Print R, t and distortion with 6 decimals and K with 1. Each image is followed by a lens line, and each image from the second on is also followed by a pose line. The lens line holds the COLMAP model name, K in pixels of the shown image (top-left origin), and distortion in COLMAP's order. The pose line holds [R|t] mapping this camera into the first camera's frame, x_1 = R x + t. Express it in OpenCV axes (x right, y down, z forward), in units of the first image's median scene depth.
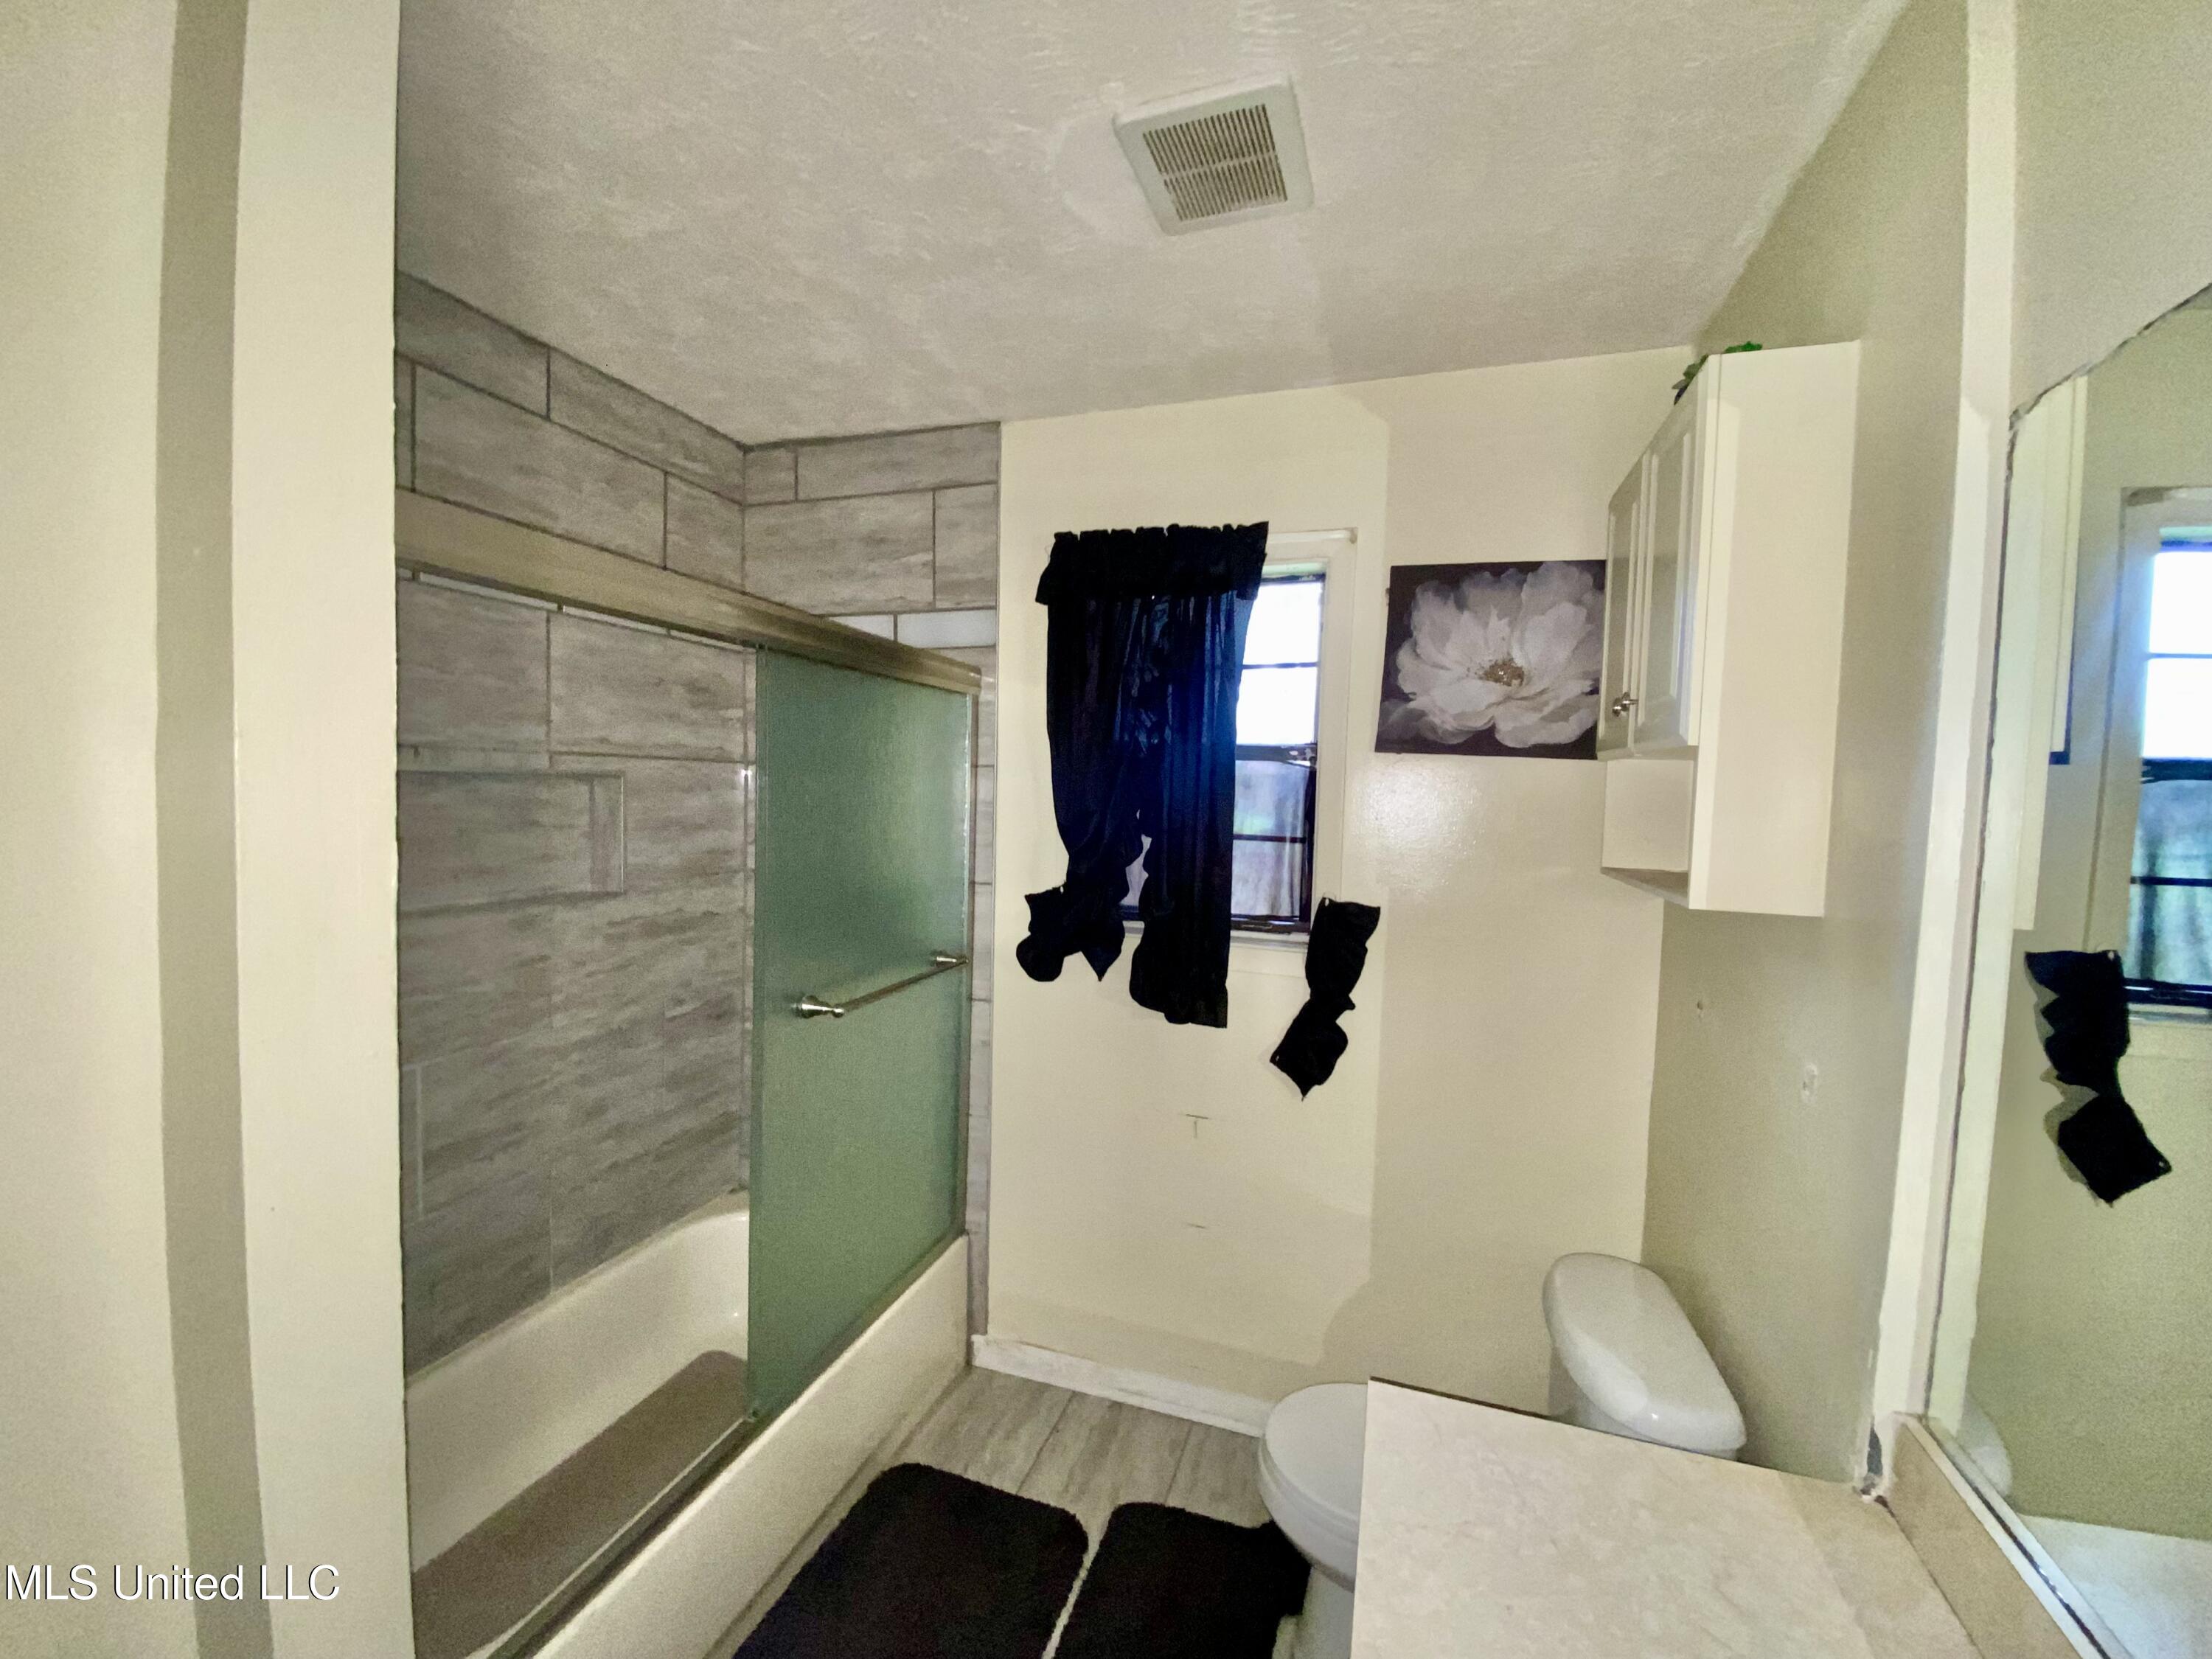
lens RADIAL K [[885.7, 0, 1106.2], [0, 885.7, 837.3], [0, 0, 1]] dist [0.044138, -0.034976]
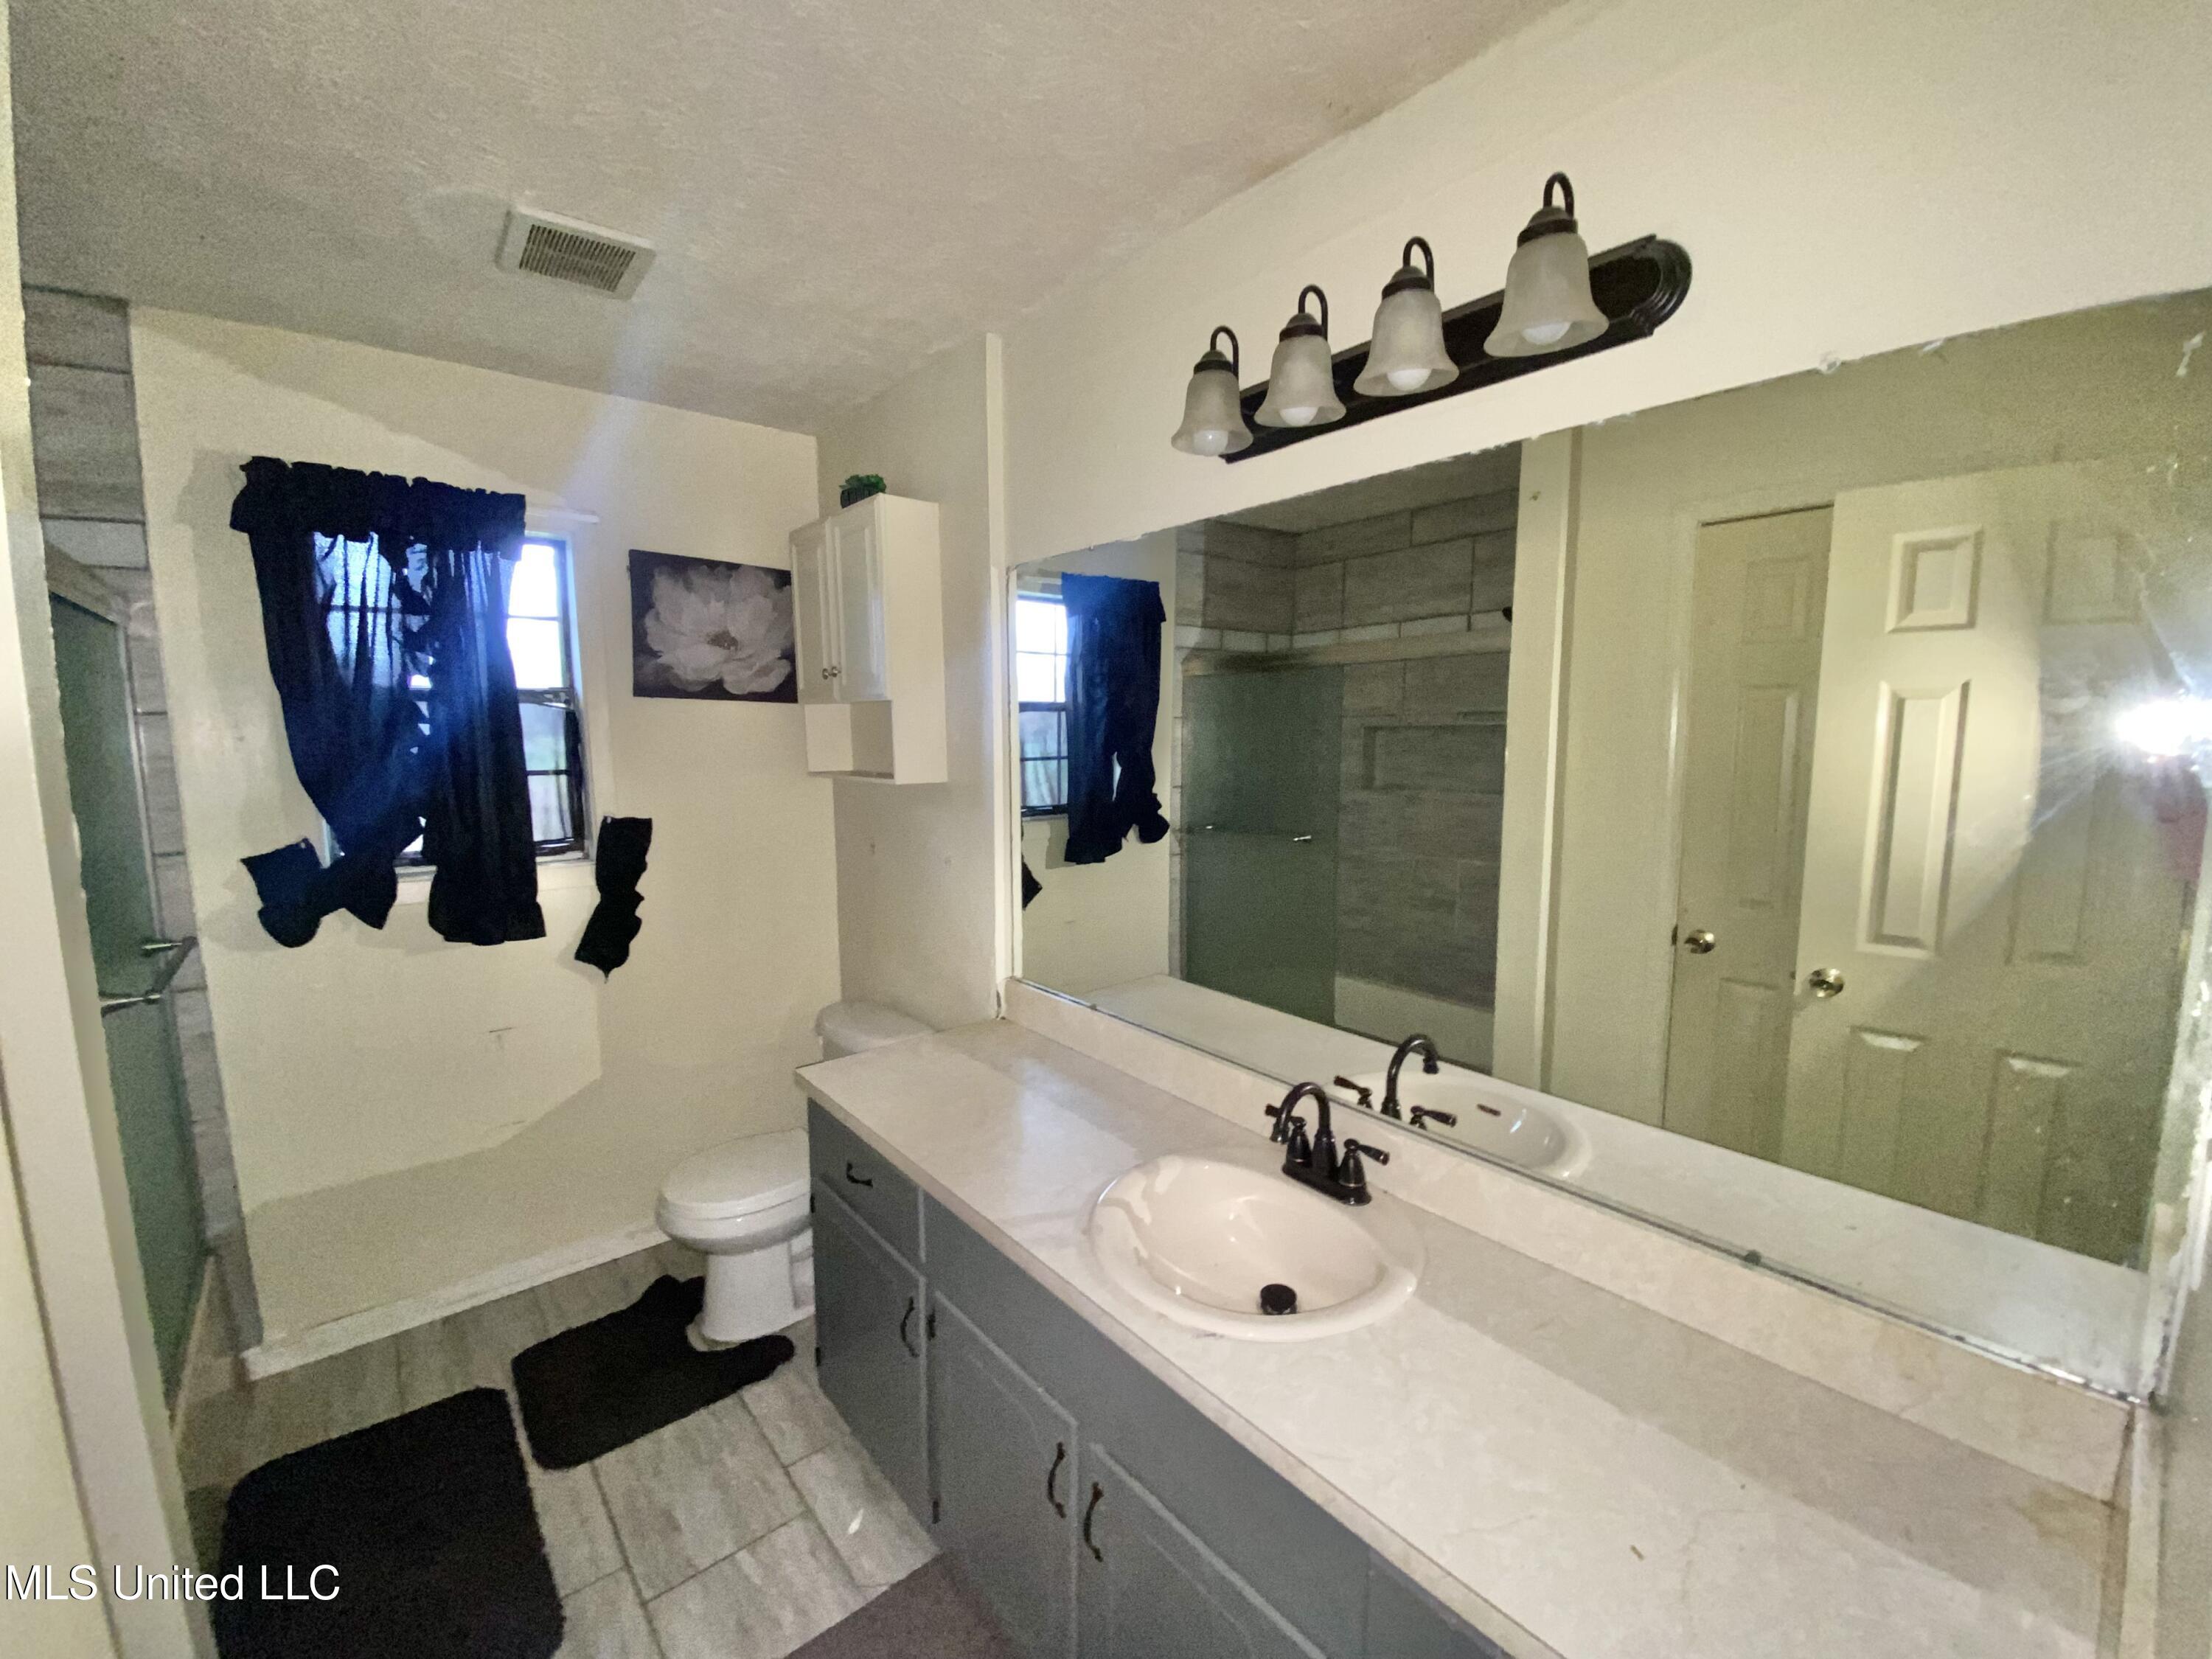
lens RADIAL K [[874.5, 0, 1121.9], [0, 874.5, 835.3], [0, 0, 1]] dist [0.000956, -0.014865]
pose [[0.495681, -0.135539, 0.857863, -0.441415], [0.062478, 0.990753, 0.120435, -0.006805], [-0.866254, -0.006100, 0.499566, -0.217663]]
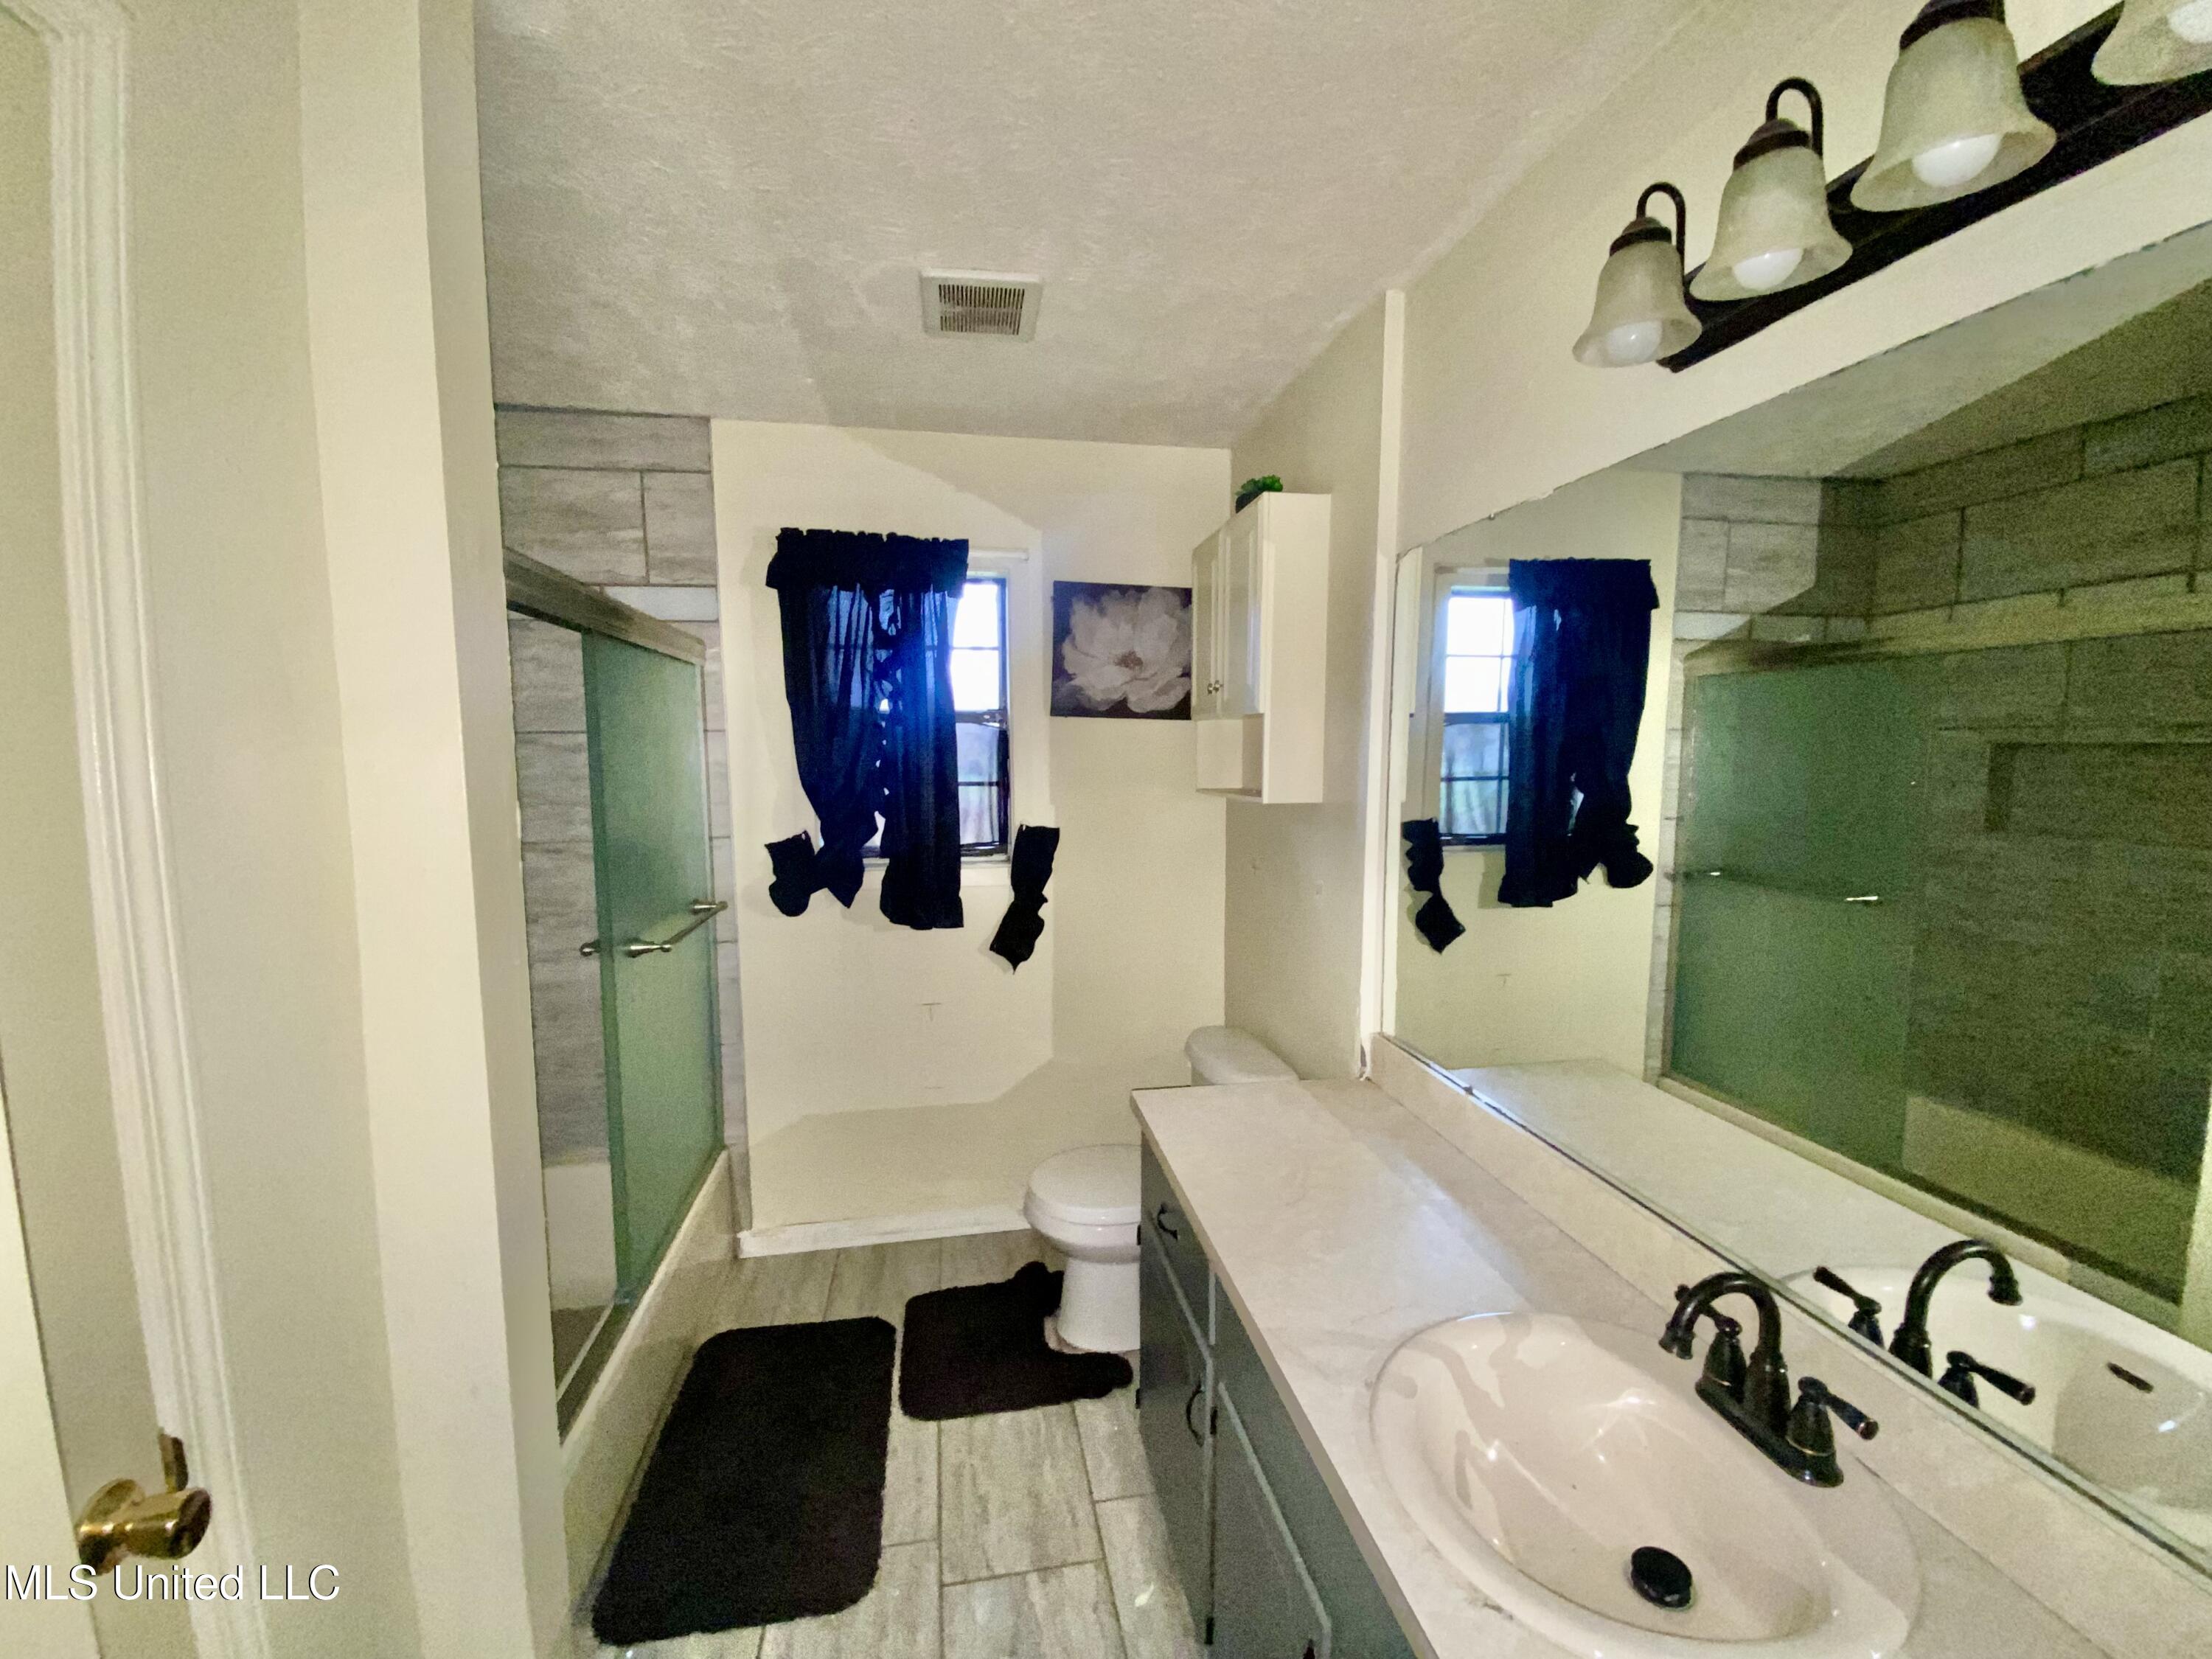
lens RADIAL K [[885.7, 0, 1106.2], [0, 885.7, 837.3], [0, 0, 1]] dist [0.044138, -0.034976]
pose [[0.872754, -0.079125, 0.481705, -0.295421], [0.053502, 0.996336, 0.066724, 0.003814], [-0.485220, -0.032462, 0.873790, -0.243737]]
